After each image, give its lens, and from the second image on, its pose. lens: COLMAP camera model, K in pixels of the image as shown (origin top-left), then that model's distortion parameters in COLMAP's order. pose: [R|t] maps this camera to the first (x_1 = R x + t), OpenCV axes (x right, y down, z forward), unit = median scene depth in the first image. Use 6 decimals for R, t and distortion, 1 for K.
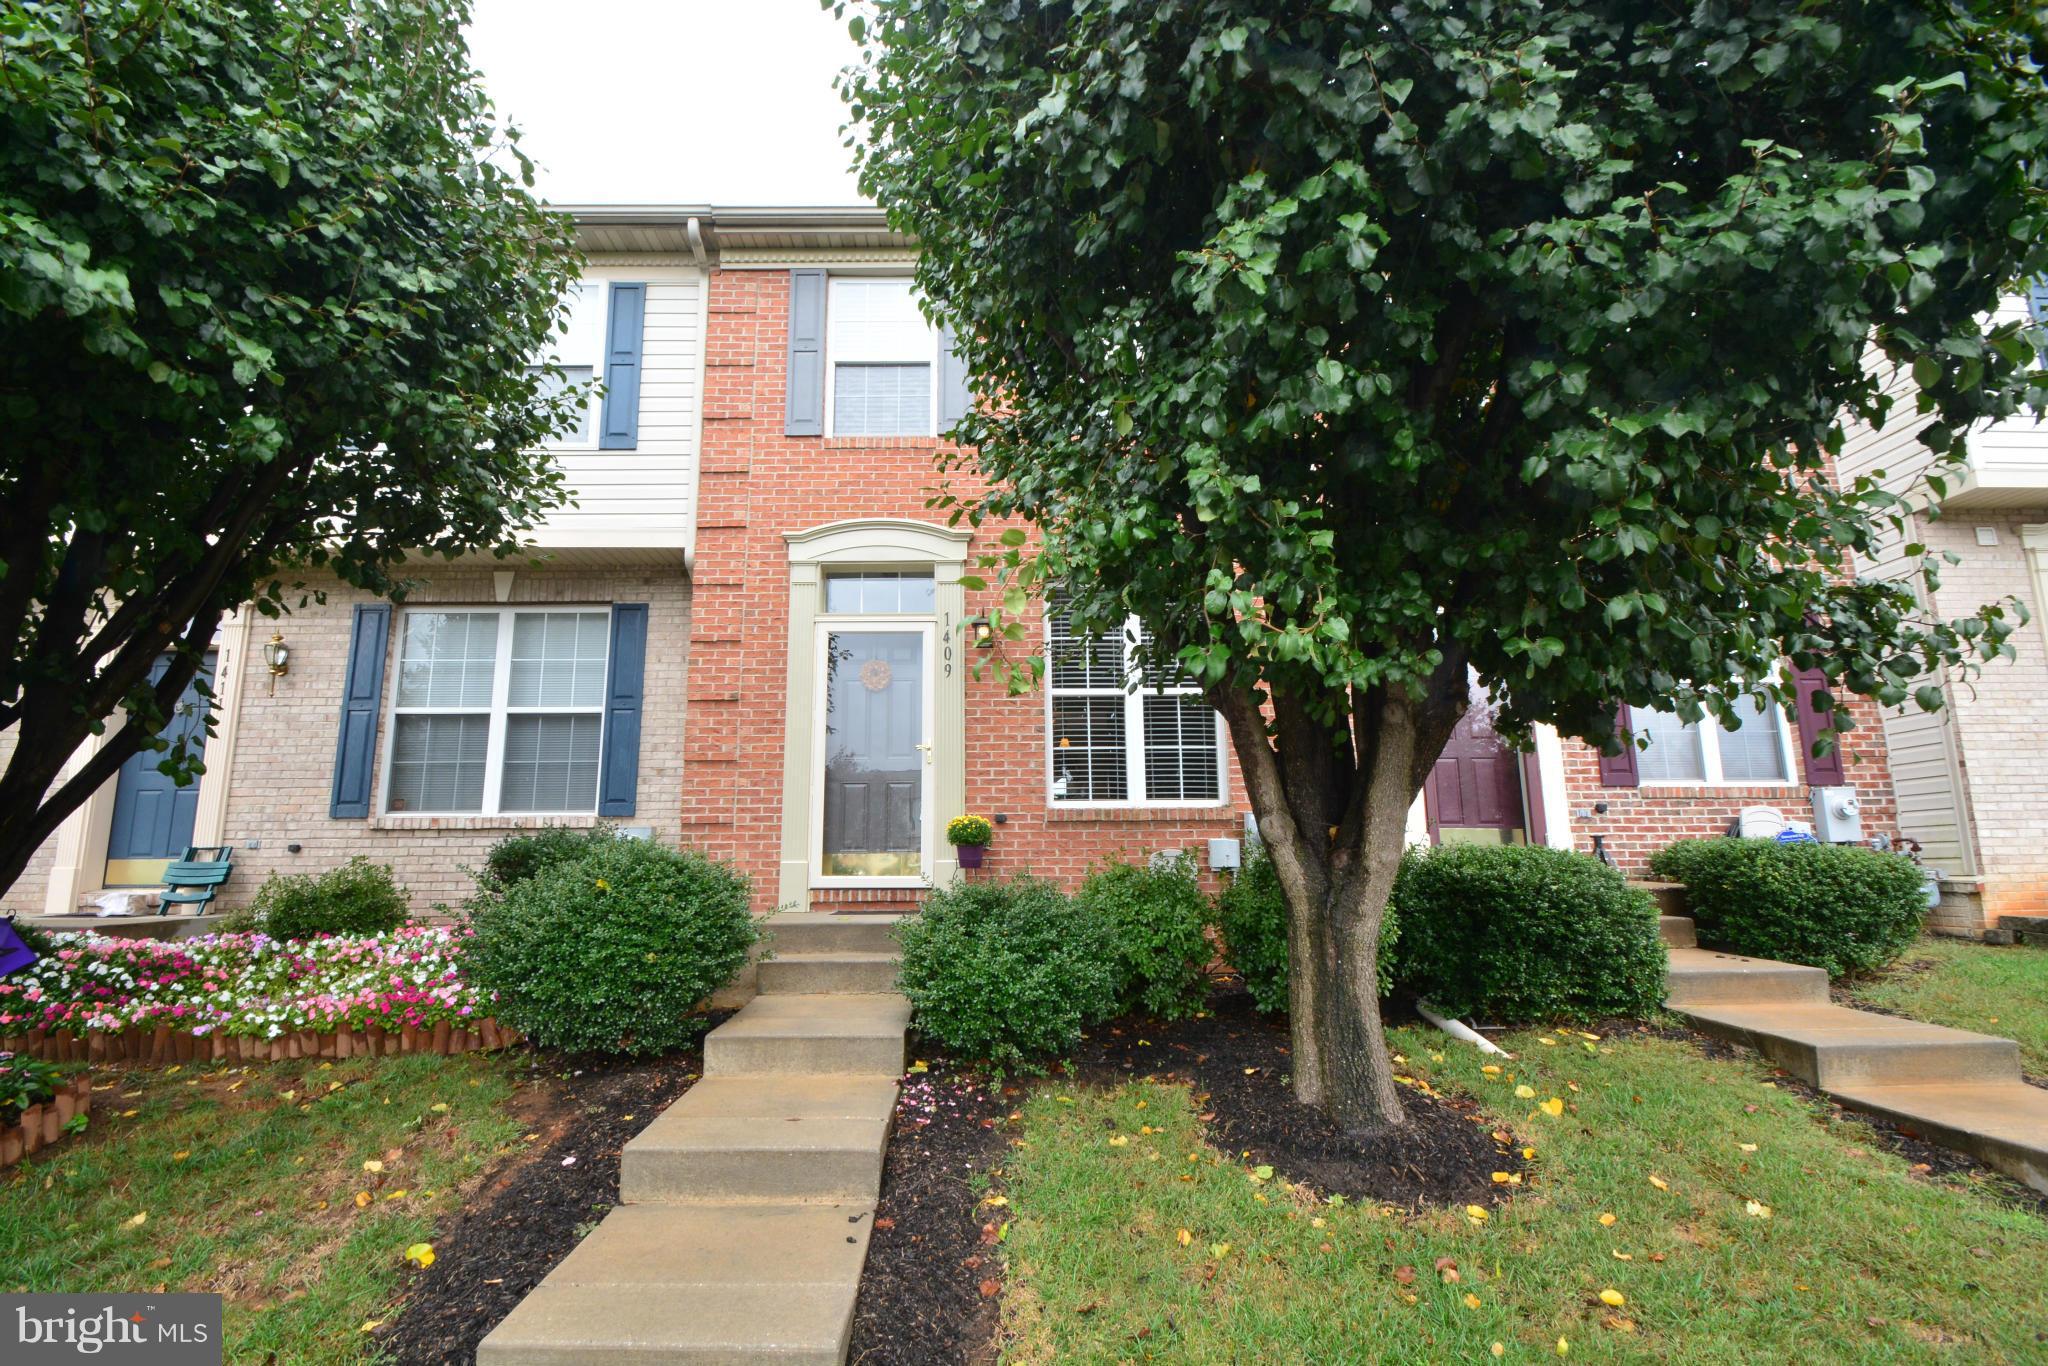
lens RADIAL K [[897.5, 0, 993.3], [0, 897.5, 714.9], [0, 0, 1]] dist [0.015827, -0.016851]
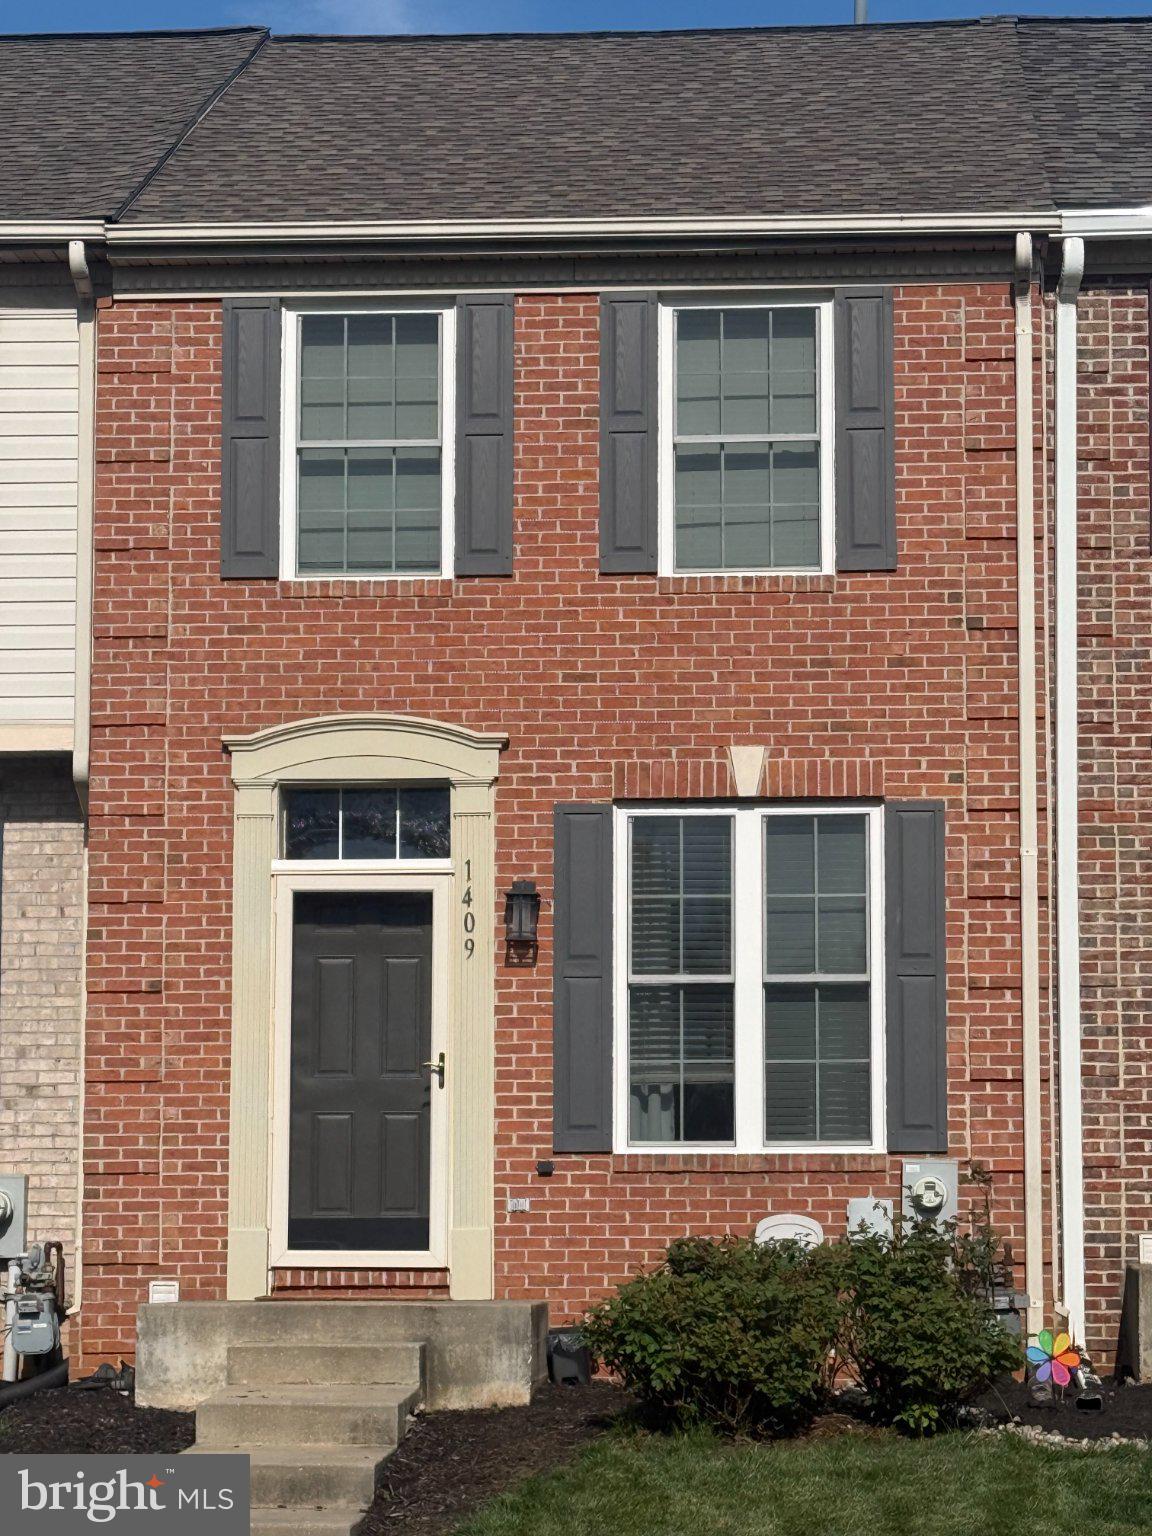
lens RADIAL K [[4262.7, 0, 576.0], [0, 4262.7, 768.0], [0, 0, 1]] dist [0.068369, 0.676805]
pose [[0.997587, -0.002929, -0.069363, 0.251277], [0.005185, 0.999463, 0.032369, -0.286949], [0.069231, -0.032651, 0.997066, -2.177718]]
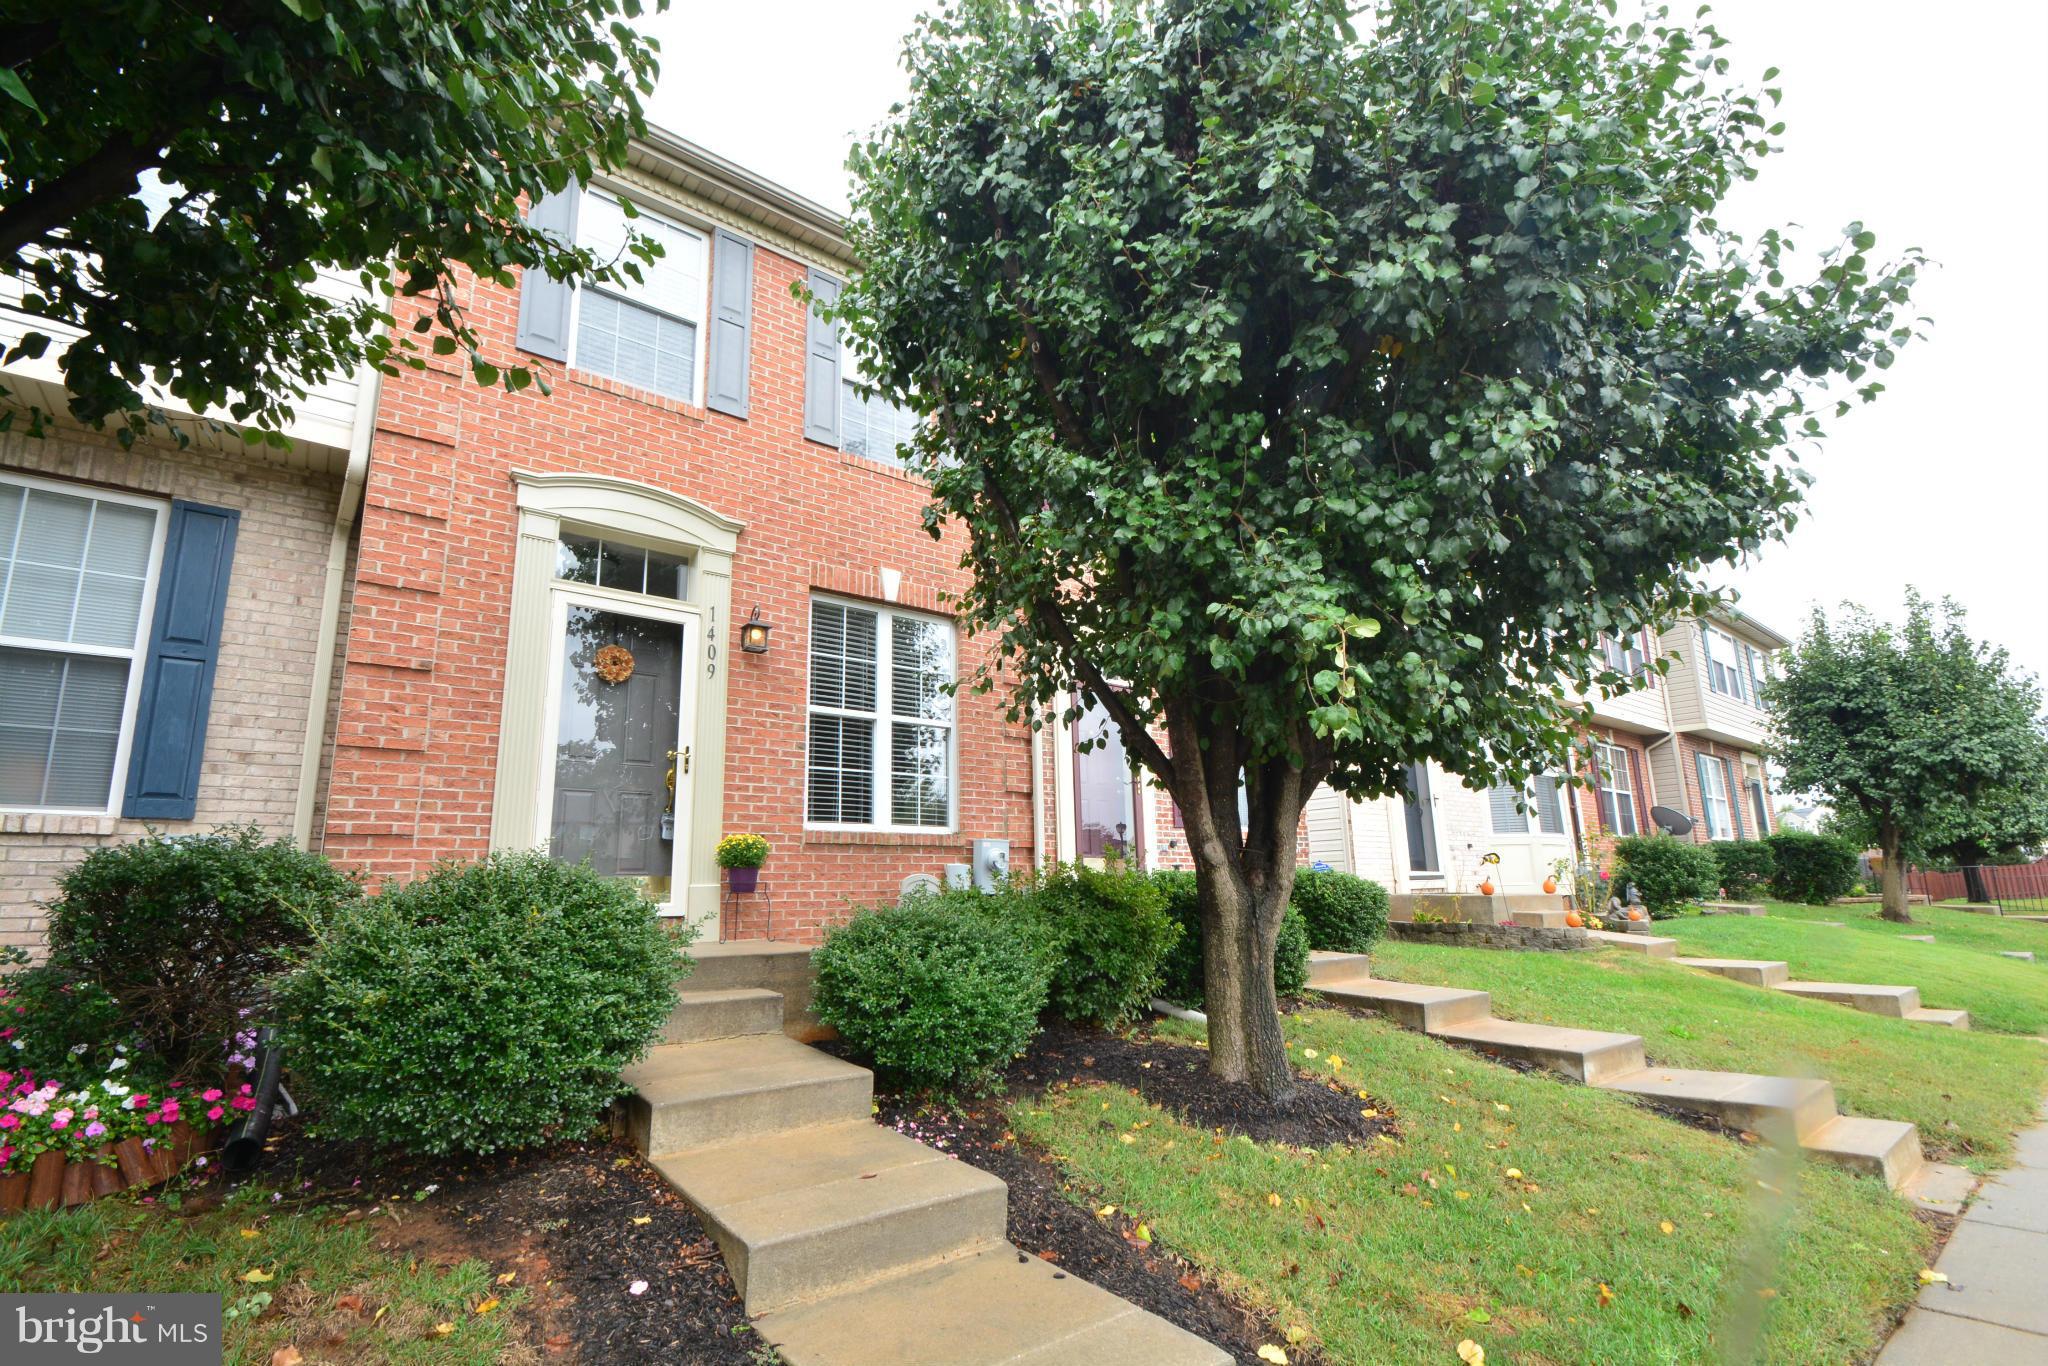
lens RADIAL K [[897.5, 0, 993.3], [0, 897.5, 714.9], [0, 0, 1]] dist [0.015827, -0.016851]
pose [[0.797560, 0.110424, 0.593047, -0.351066], [-0.091159, 0.993876, -0.062462, 0.024004], [-0.596312, -0.004245, 0.802741, 0.114796]]
